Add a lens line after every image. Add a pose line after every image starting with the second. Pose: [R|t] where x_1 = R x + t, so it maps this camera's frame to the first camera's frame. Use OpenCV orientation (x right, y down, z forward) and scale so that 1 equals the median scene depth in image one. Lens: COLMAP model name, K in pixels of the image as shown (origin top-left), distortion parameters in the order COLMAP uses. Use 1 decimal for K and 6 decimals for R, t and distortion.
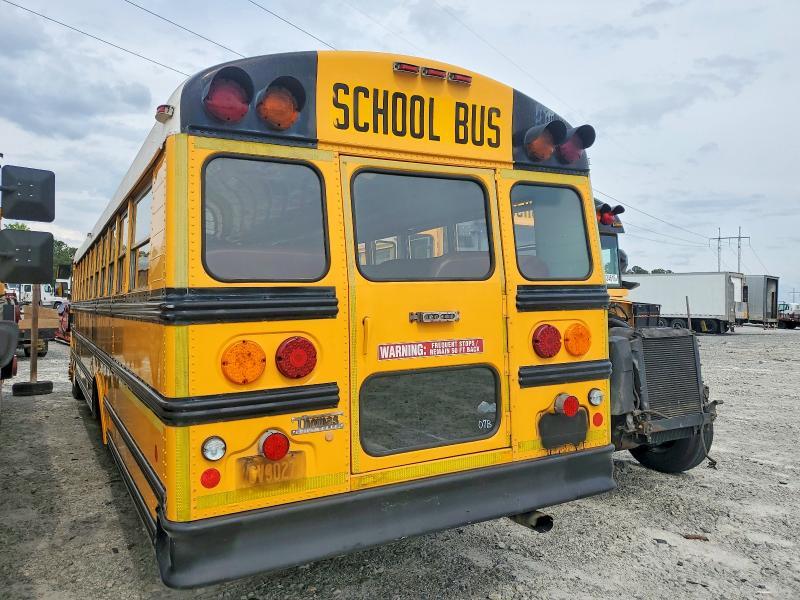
lens RADIAL K [[561.4, 0, 400.0], [0, 561.4, 300.0], [0, 0, 1]] dist [0.008564, 0.000102]
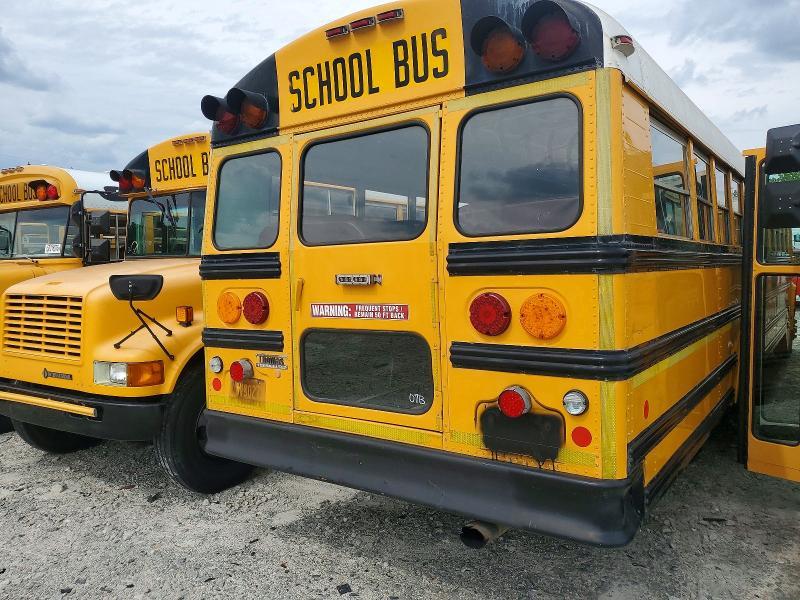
lens RADIAL K [[637.1, 0, 400.0], [0, 637.1, 300.0], [0, 0, 1]] dist [-0.008932, -0.002878]
pose [[0.453994, 0.062236, -0.888828, 1.076262], [0.023458, 0.996377, 0.081749, -0.023388], [0.890696, -0.057963, 0.450890, 0.542495]]
